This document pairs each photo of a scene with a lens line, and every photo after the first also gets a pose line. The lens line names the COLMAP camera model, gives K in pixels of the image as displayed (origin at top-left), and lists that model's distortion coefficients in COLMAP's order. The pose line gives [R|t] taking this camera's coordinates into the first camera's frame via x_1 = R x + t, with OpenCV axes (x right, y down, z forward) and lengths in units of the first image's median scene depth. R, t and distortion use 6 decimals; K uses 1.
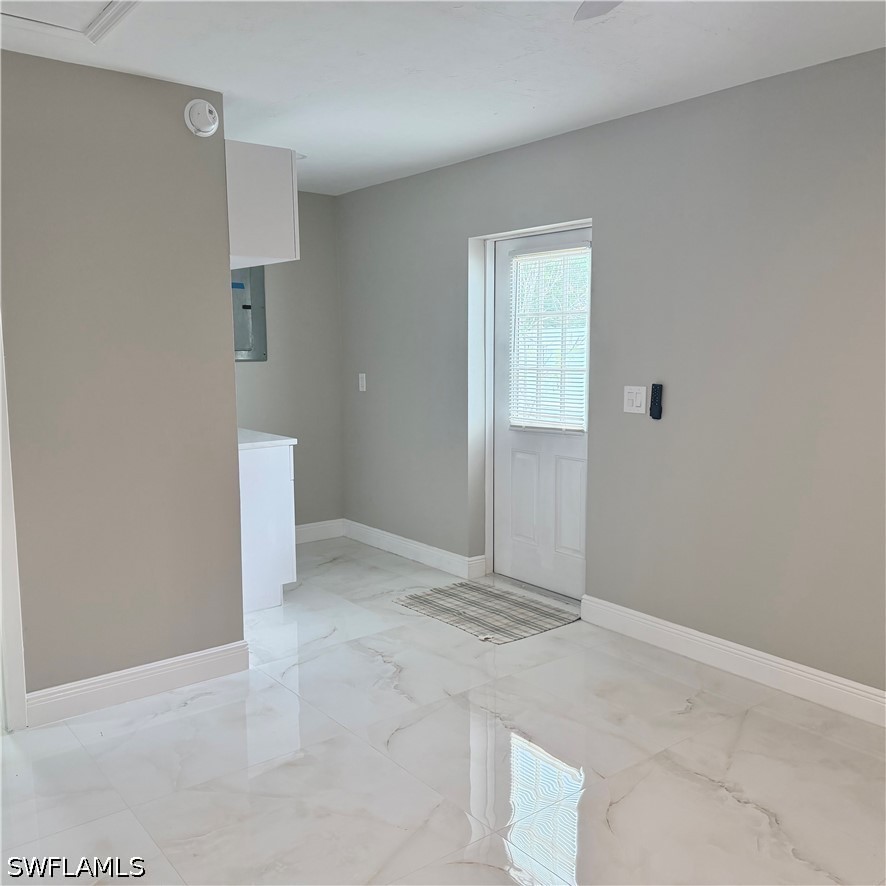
lens RADIAL K [[836.5, 0, 443.0], [0, 836.5, 443.0], [0, 0, 1]] dist [0.142829, -0.254476]
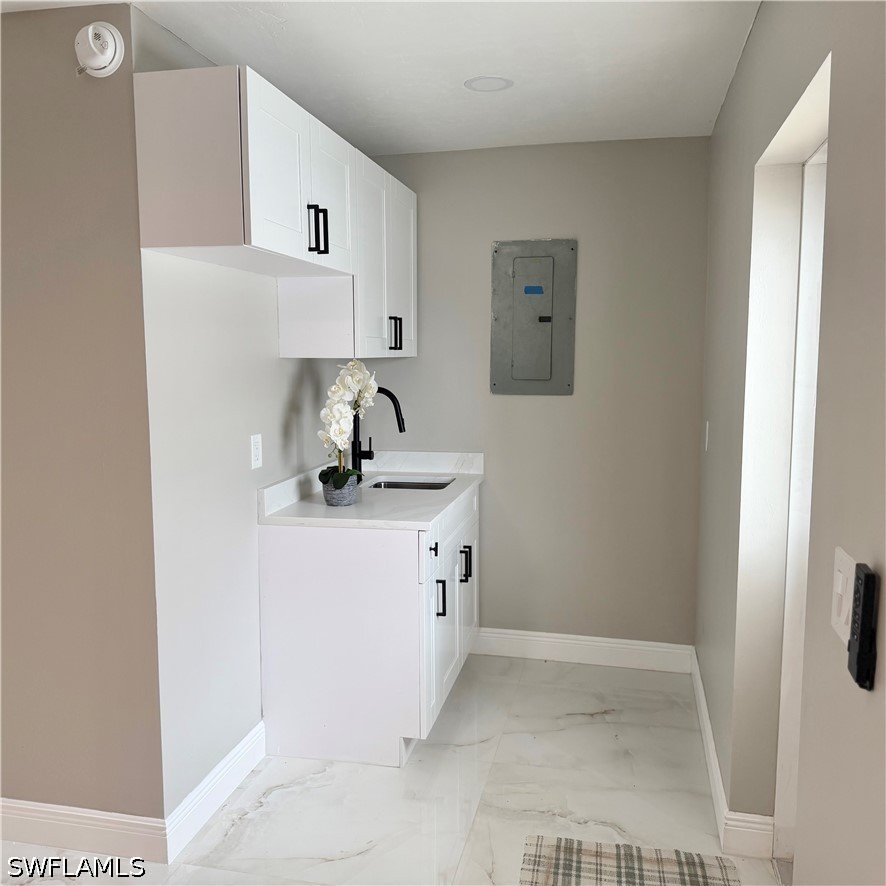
lens RADIAL K [[836.5, 0, 443.0], [0, 836.5, 443.0], [0, 0, 1]] dist [0.142829, -0.254476]
pose [[0.627368, 0.092746, -0.773180, 0.309328], [-0.098943, 0.994329, 0.038990, -0.087574], [0.772412, 0.052040, 0.632986, 0.561632]]
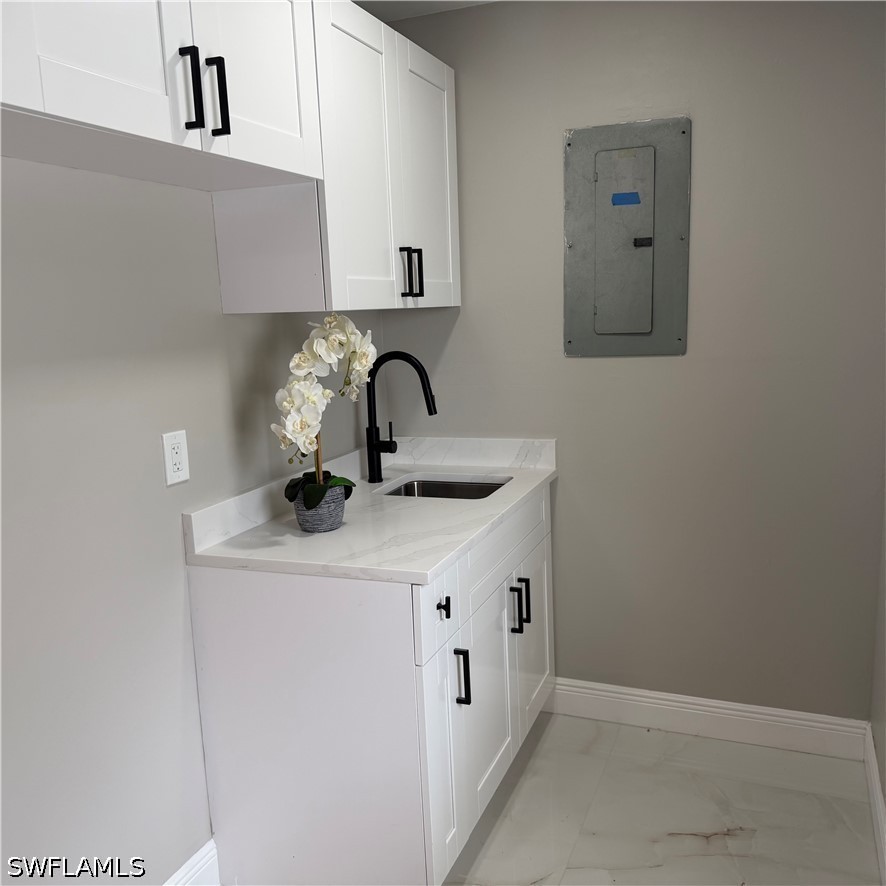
lens RADIAL K [[842.3, 0, 443.3], [0, 842.3, 452.0], [0, 0, 1]] dist [0.129081, -0.251766]
pose [[0.492672, 0.140065, -0.858869, 0.163954], [-0.073506, 0.990133, 0.119306, -0.105952], [0.867105, 0.004354, 0.498106, 0.756840]]
